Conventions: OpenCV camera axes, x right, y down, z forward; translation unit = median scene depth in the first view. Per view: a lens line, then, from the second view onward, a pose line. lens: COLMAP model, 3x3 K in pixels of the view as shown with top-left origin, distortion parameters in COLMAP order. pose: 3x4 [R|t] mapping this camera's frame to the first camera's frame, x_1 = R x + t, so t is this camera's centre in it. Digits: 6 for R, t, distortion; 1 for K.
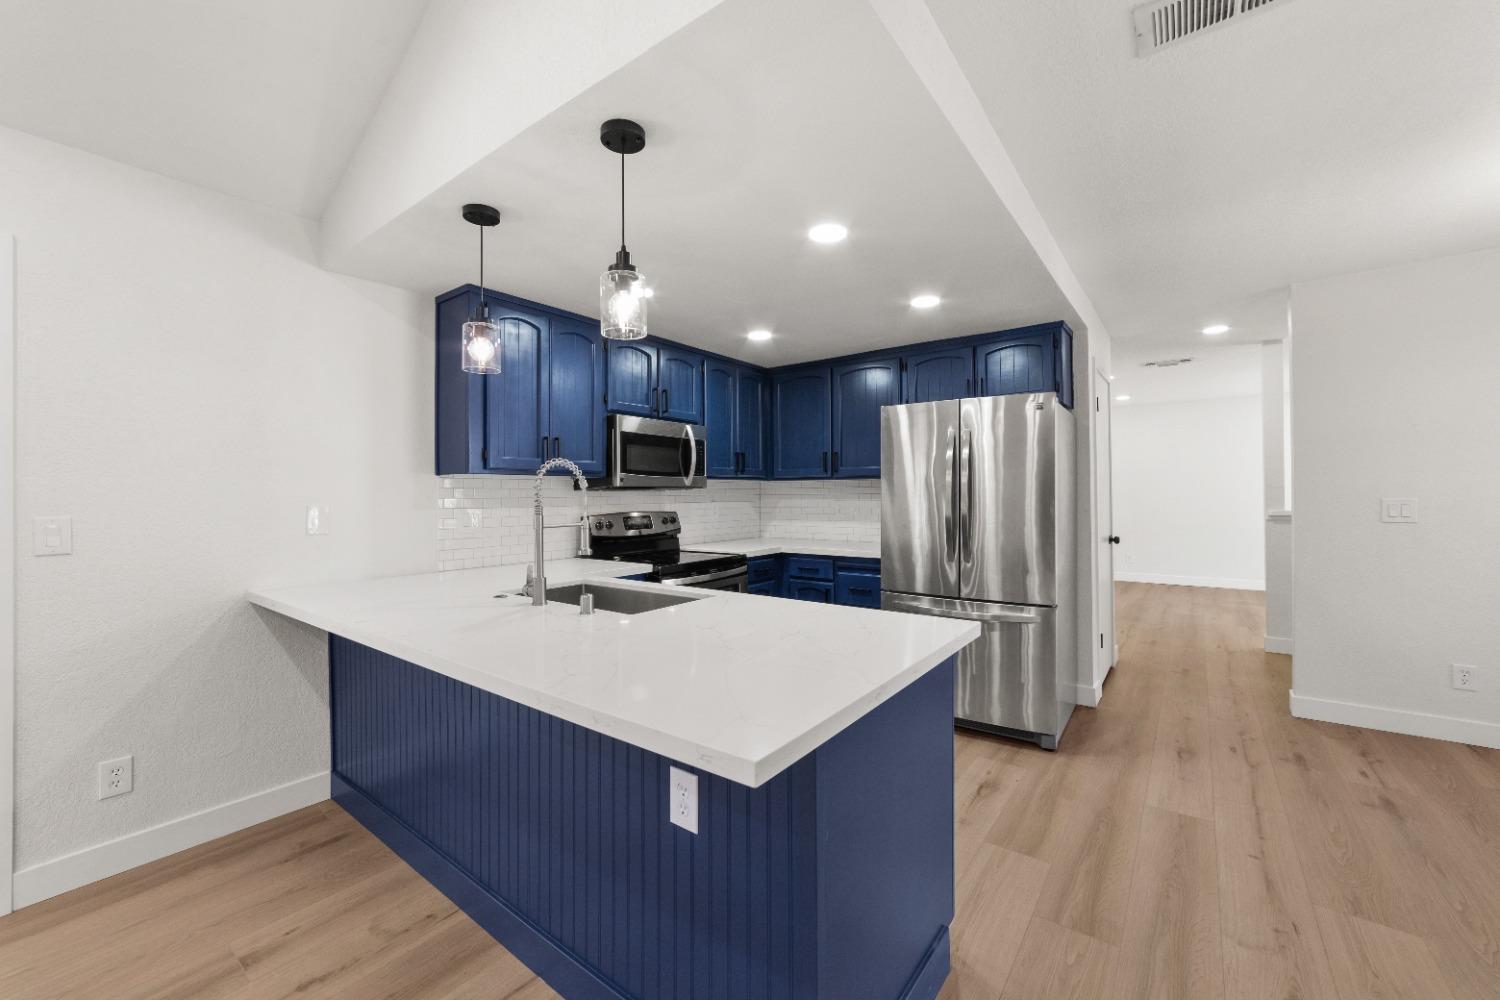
lens RADIAL K [[587.1, 0, 750.0], [0, 587.1, 500.0], [0, 0, 1]] dist [-0.024054, 0.008026]
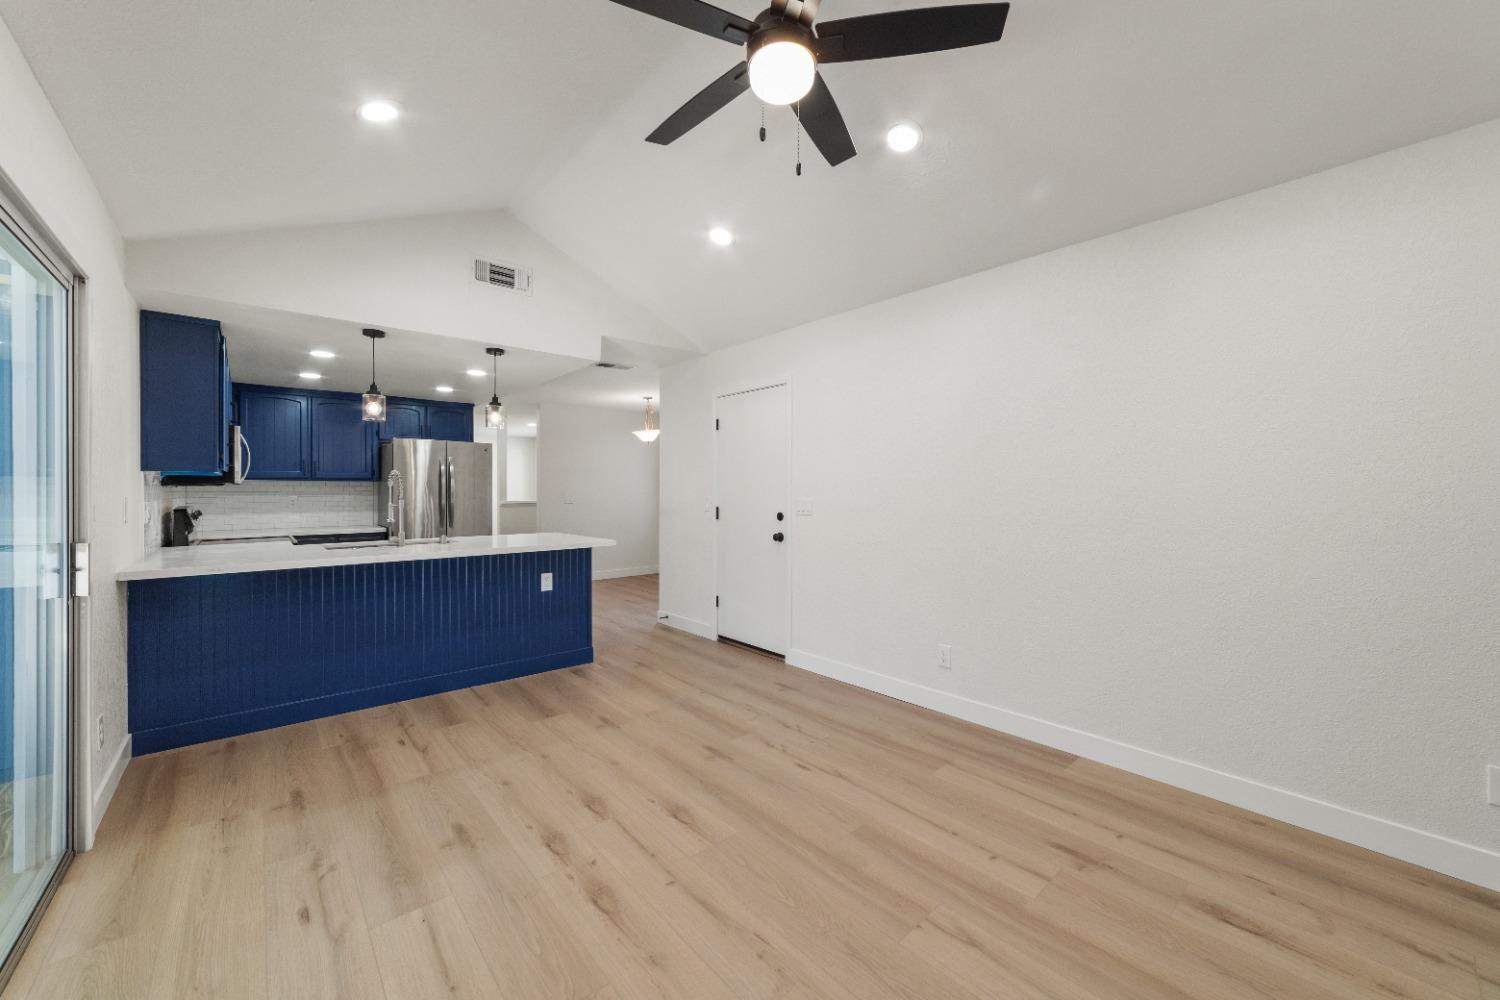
lens RADIAL K [[575.9, 0, 745.6], [0, 575.9, 500.3], [0, 0, 1]] dist [-0.022540, 0.008460]
pose [[0.205514, -0.008228, 0.978620, -1.178131], [0.010178, 0.999929, 0.006269, 0.015258], [-0.978601, 0.008672, 0.205583, -0.300518]]
